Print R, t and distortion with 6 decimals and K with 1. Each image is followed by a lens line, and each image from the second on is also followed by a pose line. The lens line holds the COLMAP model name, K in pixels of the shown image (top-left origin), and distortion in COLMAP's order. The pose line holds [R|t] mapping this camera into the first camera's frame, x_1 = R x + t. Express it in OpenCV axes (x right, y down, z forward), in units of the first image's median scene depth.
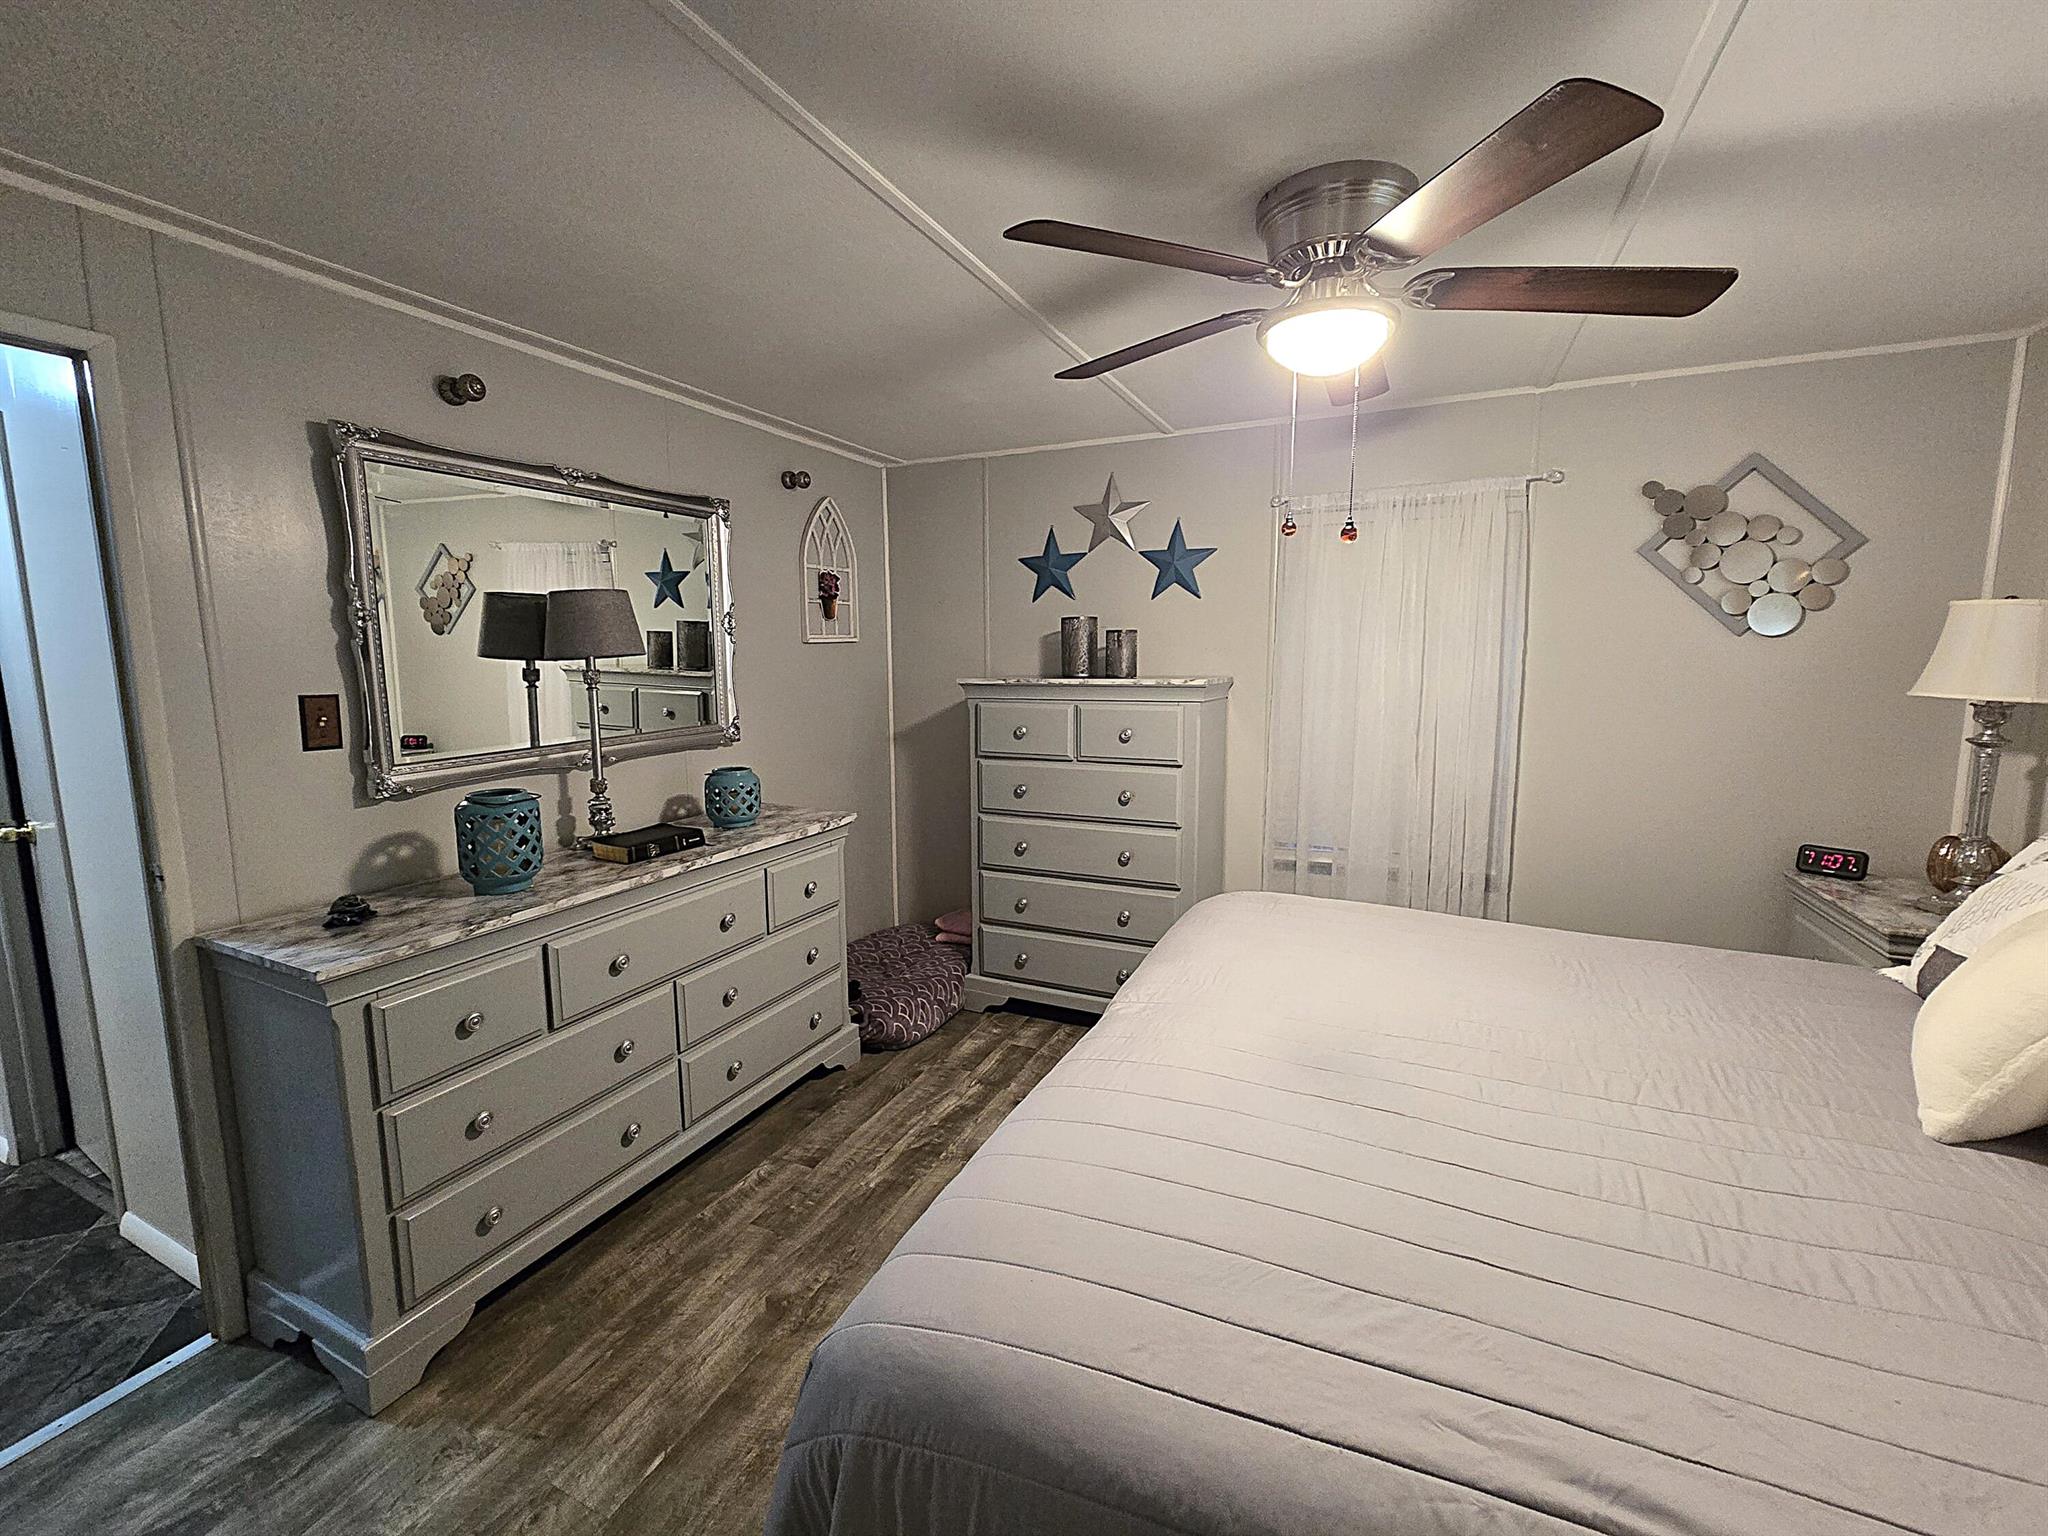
lens RADIAL K [[842.5, 0, 1016.8], [0, 842.5, 756.0], [0, 0, 1]] dist [-0.000210, -0.000394]
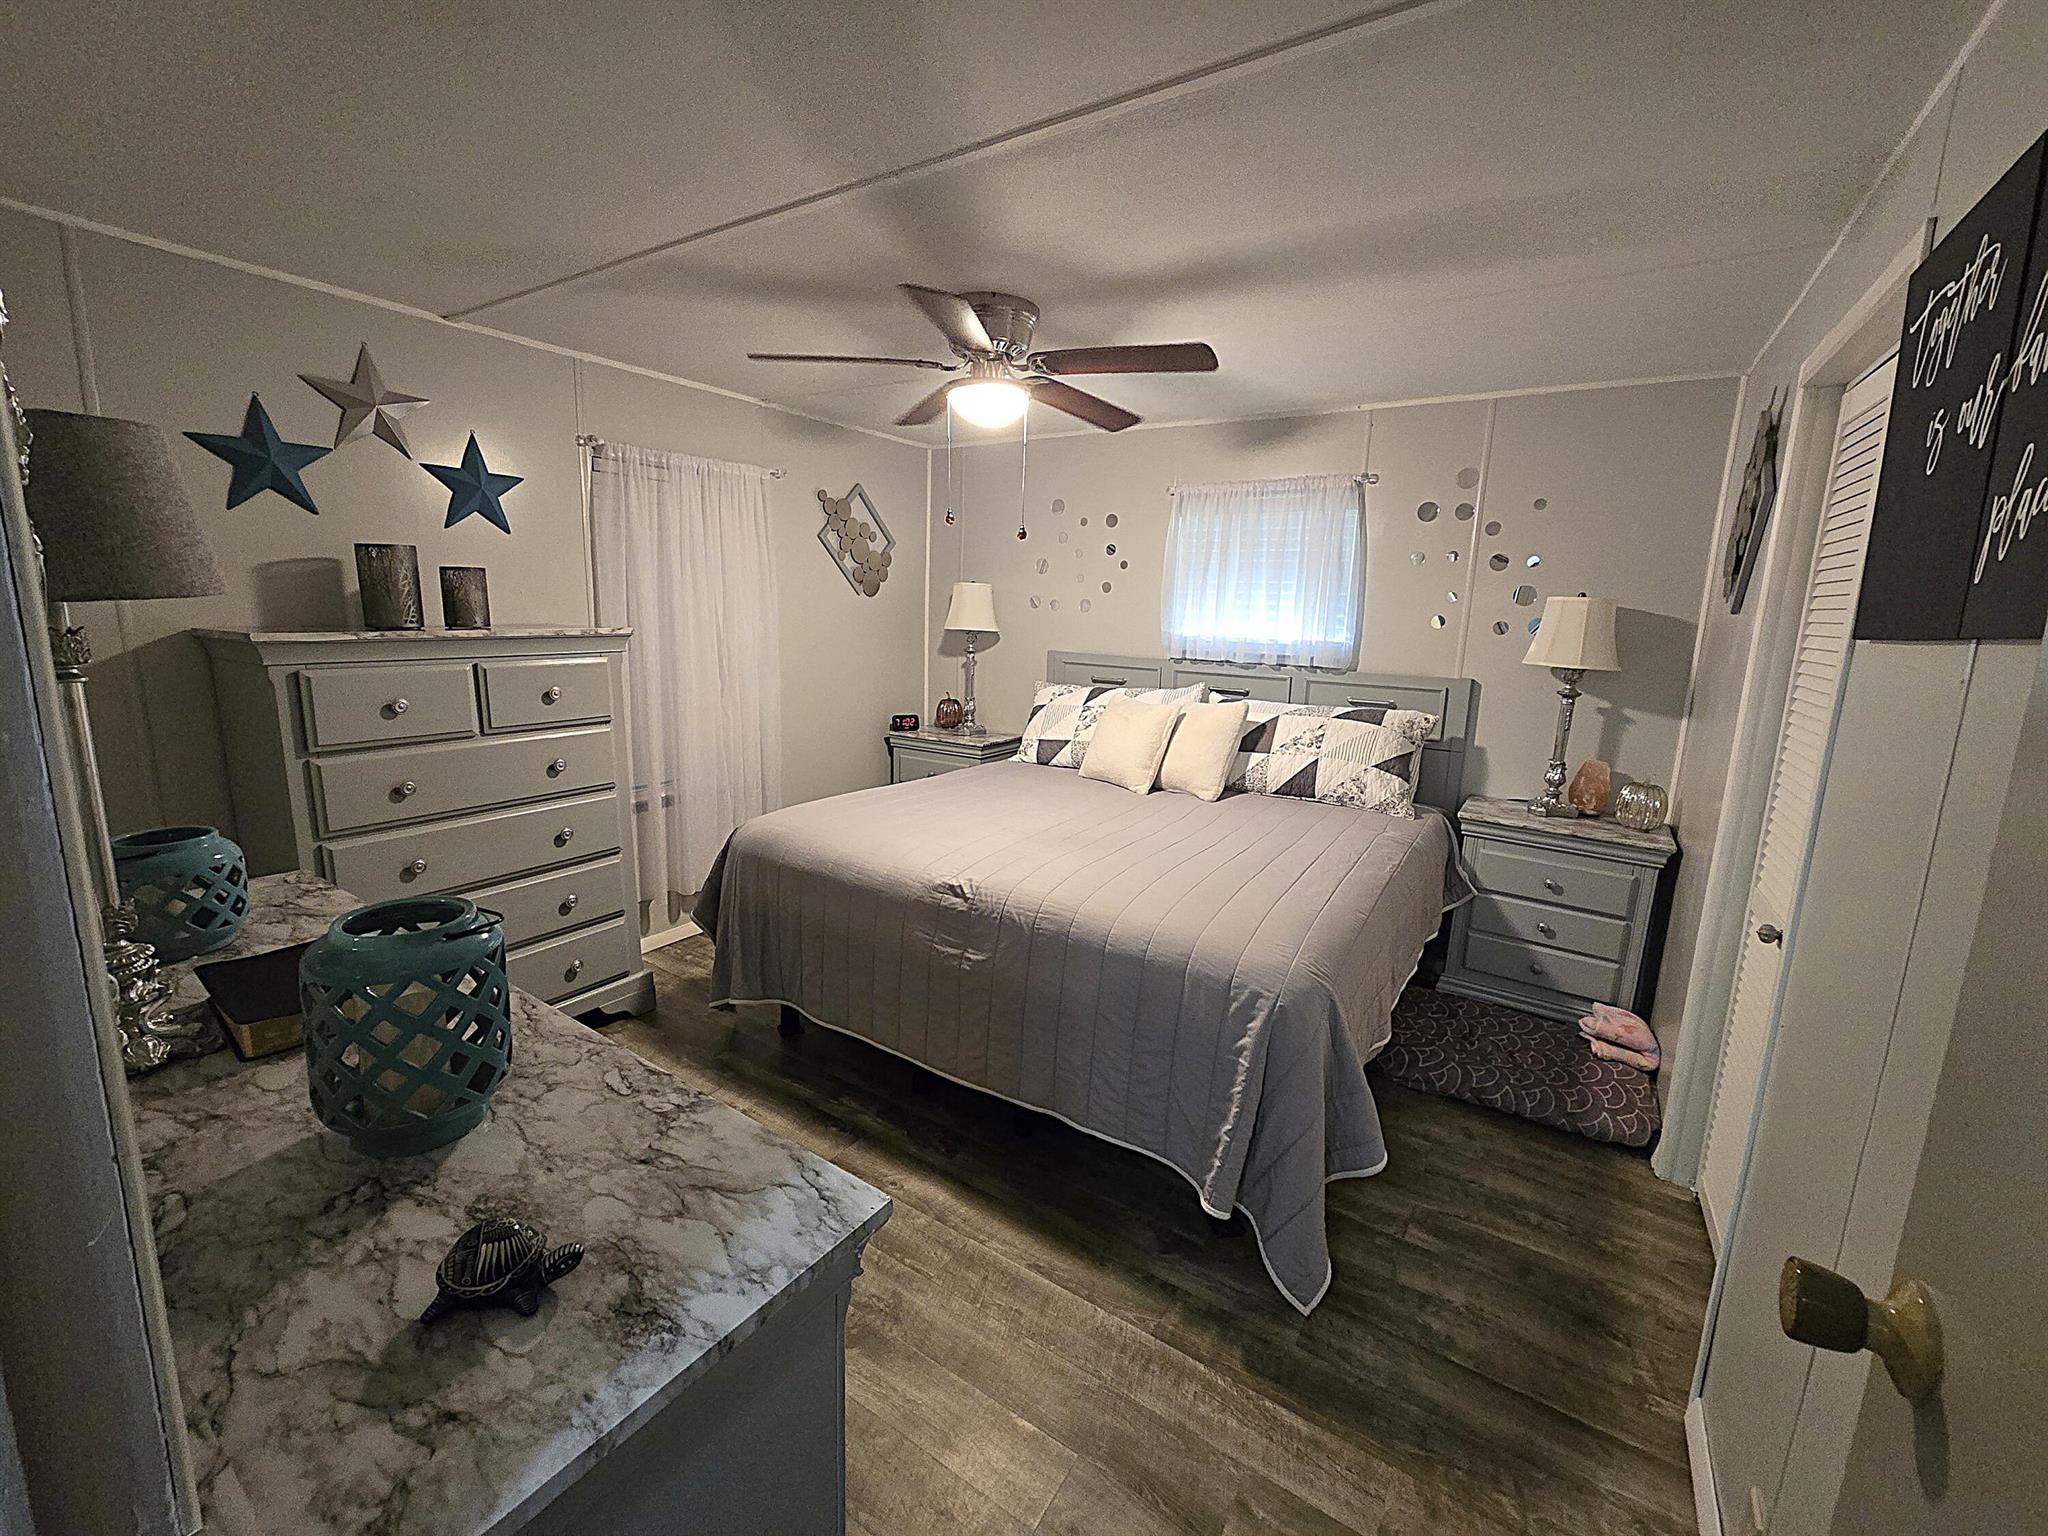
lens RADIAL K [[841.4, 0, 1015.0], [0, 841.4, 756.6], [0, 0, 1]] dist [0.000243, 0.000217]
pose [[0.140508, -0.166851, 0.975919, -0.747385], [0.097674, 0.983225, 0.154038, -0.056193], [-0.985250, 0.073678, 0.154448, 0.468244]]
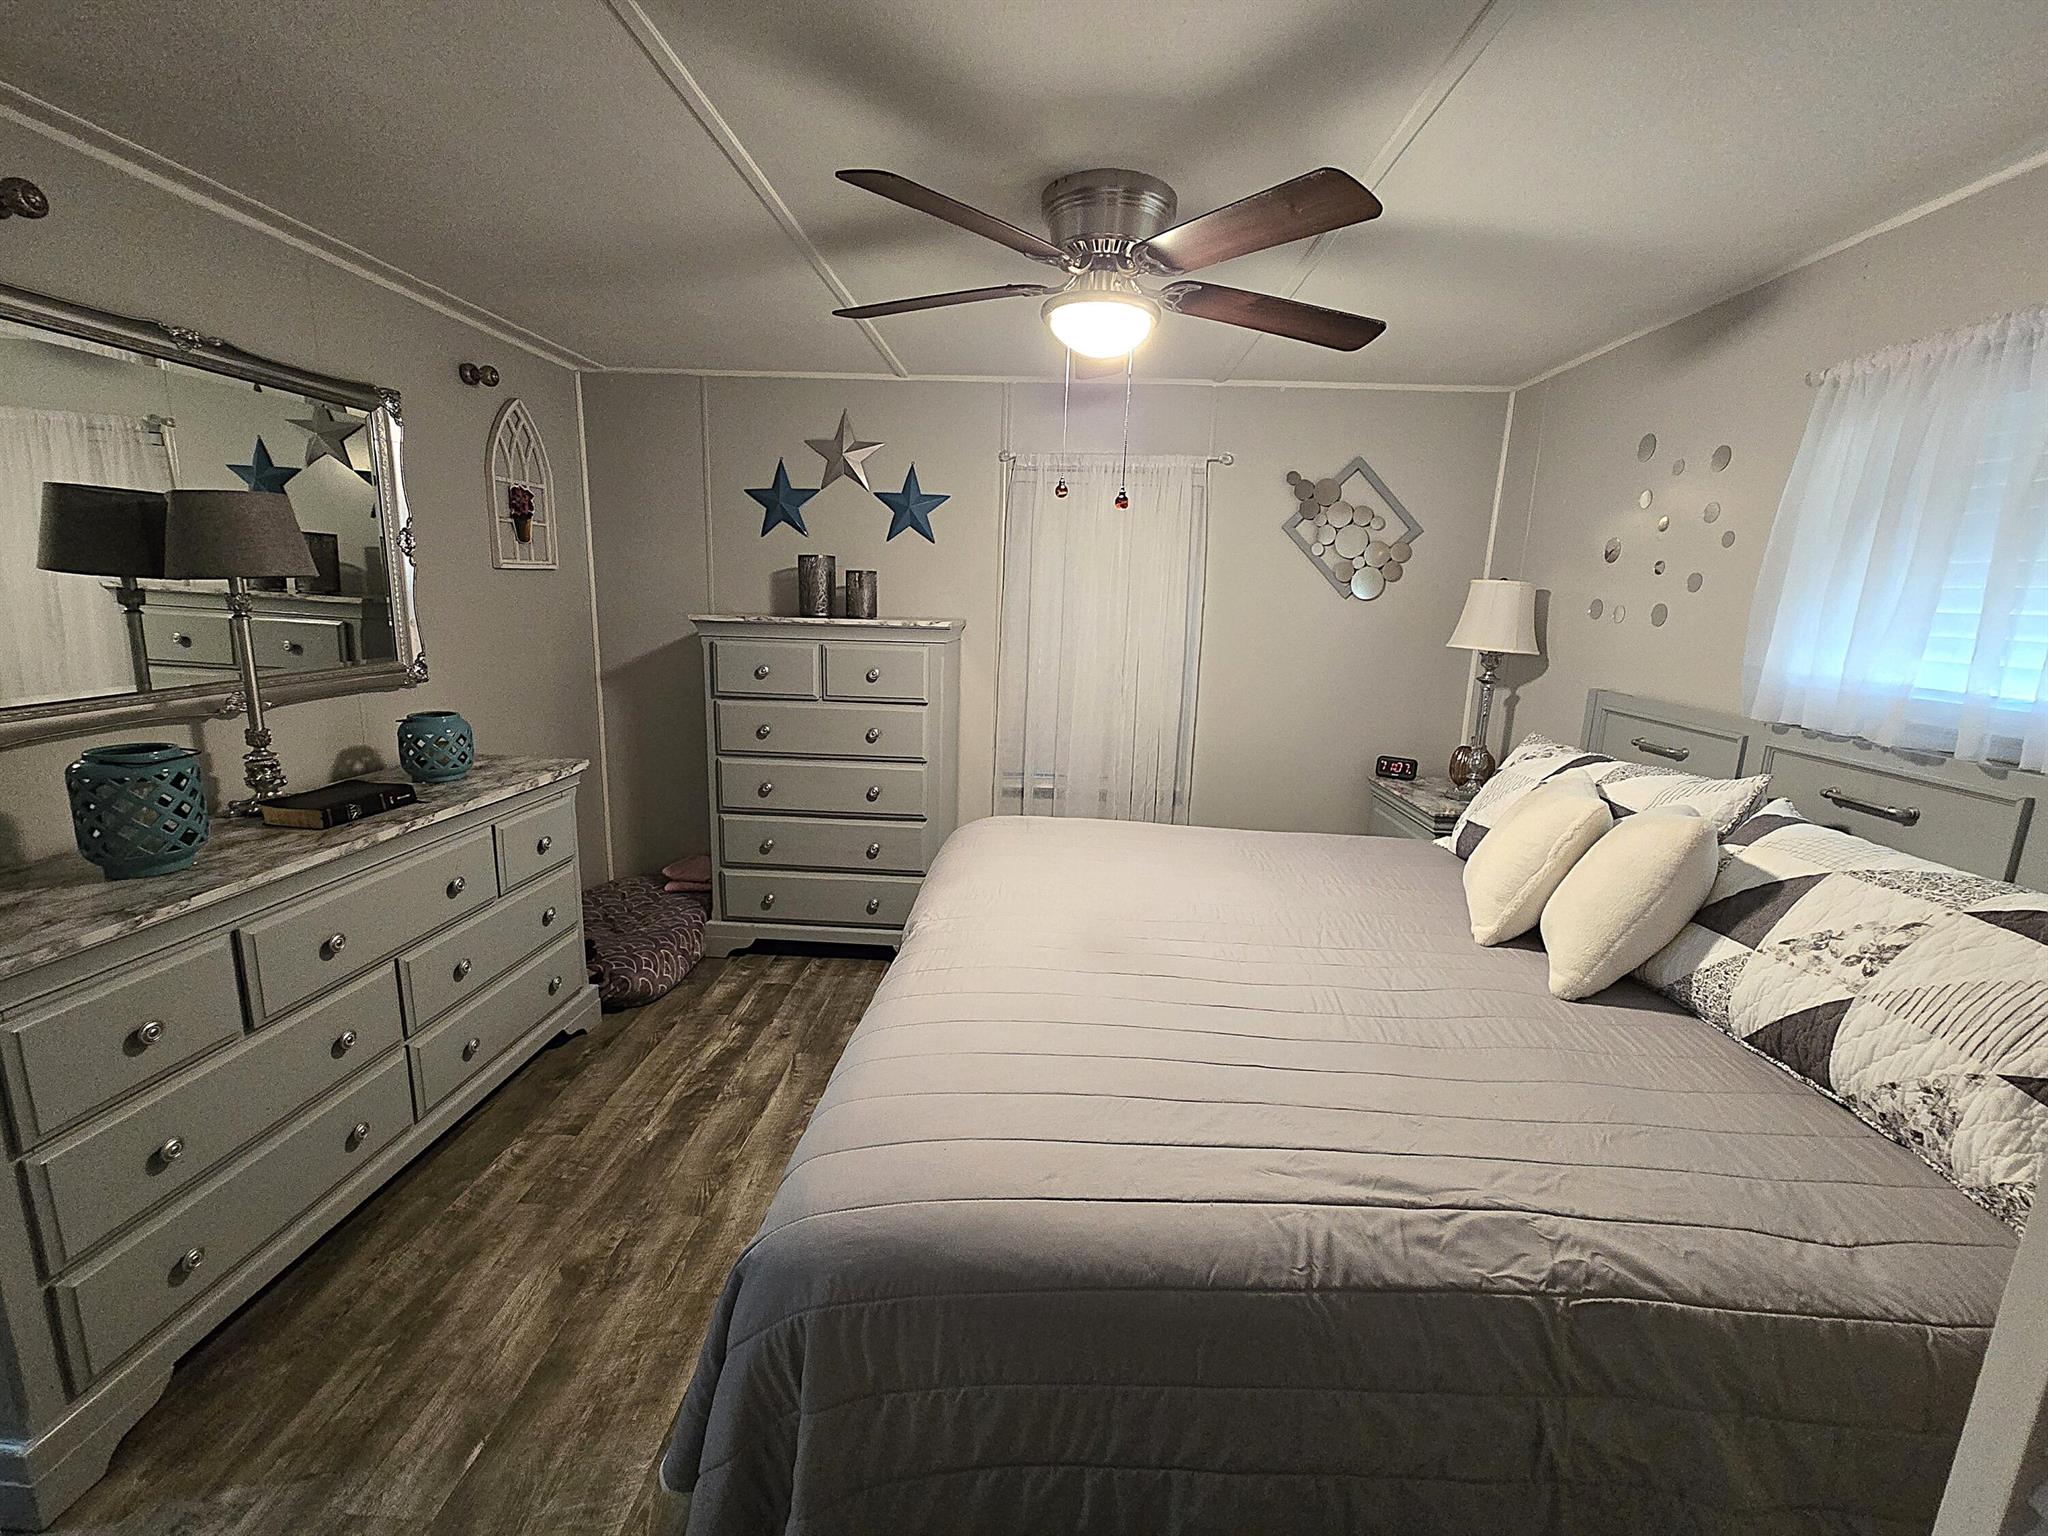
lens RADIAL K [[841.4, 0, 1015.0], [0, 841.4, 756.6], [0, 0, 1]] dist [0.000243, 0.000217]
pose [[0.925502, -0.036518, 0.376977, -0.117046], [0.008631, 0.997116, 0.075400, -0.001073], [-0.378643, -0.066529, 0.923148, -0.026500]]
